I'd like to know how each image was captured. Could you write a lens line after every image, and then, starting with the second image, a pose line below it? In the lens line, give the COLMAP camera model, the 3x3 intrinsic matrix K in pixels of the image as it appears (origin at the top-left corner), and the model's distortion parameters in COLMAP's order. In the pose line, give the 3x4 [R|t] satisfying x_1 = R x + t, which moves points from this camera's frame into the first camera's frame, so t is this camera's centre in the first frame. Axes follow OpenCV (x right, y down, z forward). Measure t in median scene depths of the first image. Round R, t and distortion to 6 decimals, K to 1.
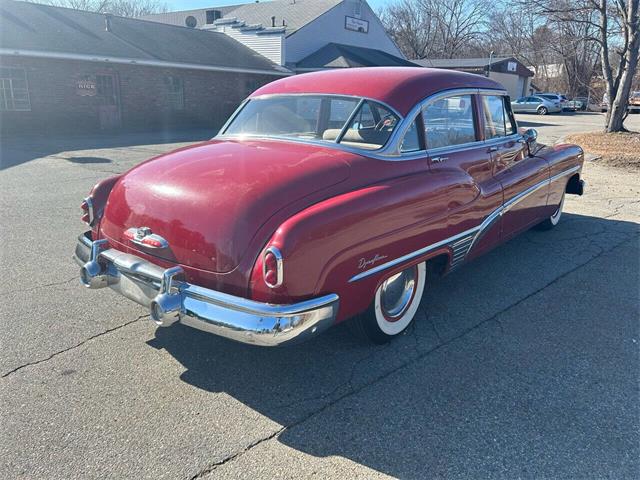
lens RADIAL K [[473.2, 0, 318.0], [0, 473.2, 238.8], [0, 0, 1]] dist [0.049368, -0.050133]
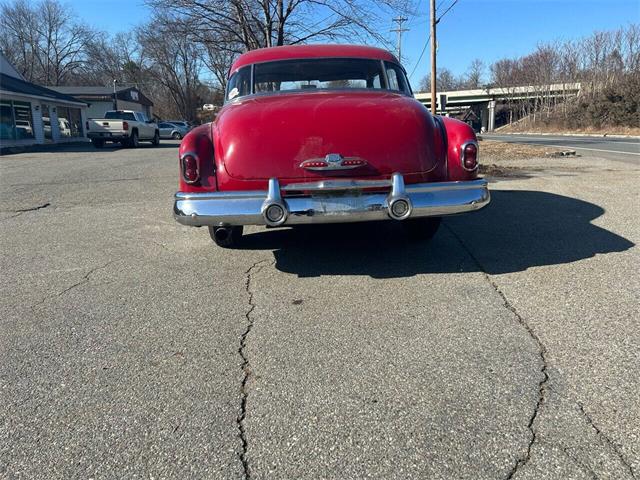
lens RADIAL K [[473.9, 0, 325.5], [0, 473.9, 241.0], [0, 0, 1]] dist [0.052453, -0.054671]
pose [[0.715746, -0.185758, 0.673203, -0.100749], [0.225365, 0.973840, 0.029106, 0.012516], [-0.660998, 0.130884, 0.738885, 0.019293]]
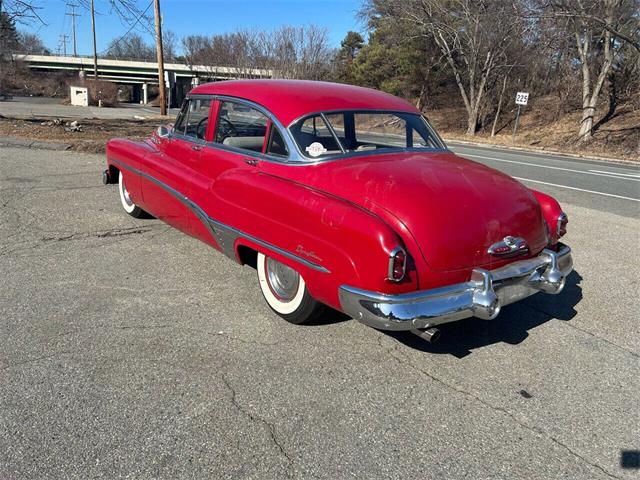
lens RADIAL K [[473.2, 0, 318.0], [0, 473.2, 238.8], [0, 0, 1]] dist [0.049368, -0.050133]
pose [[0.209351, -0.261894, 0.942117, -0.132956], [0.224190, 0.950658, 0.214450, -0.031572], [-0.951794, 0.166318, 0.257735, 0.099796]]
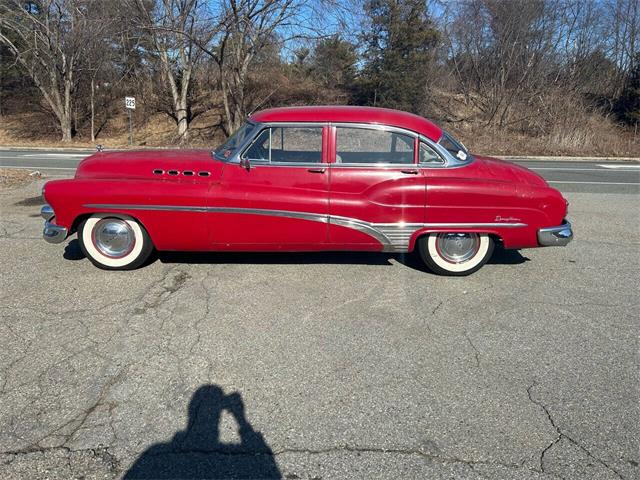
lens RADIAL K [[472.9, 0, 319.8], [0, 472.9, 231.5], [0, 0, 1]] dist [0.056588, -0.060543]
pose [[-0.638222, -0.188107, 0.746517, -0.119917], [0.202718, 0.894404, 0.398682, -0.079056], [-0.742683, 0.405780, -0.532696, 0.257909]]
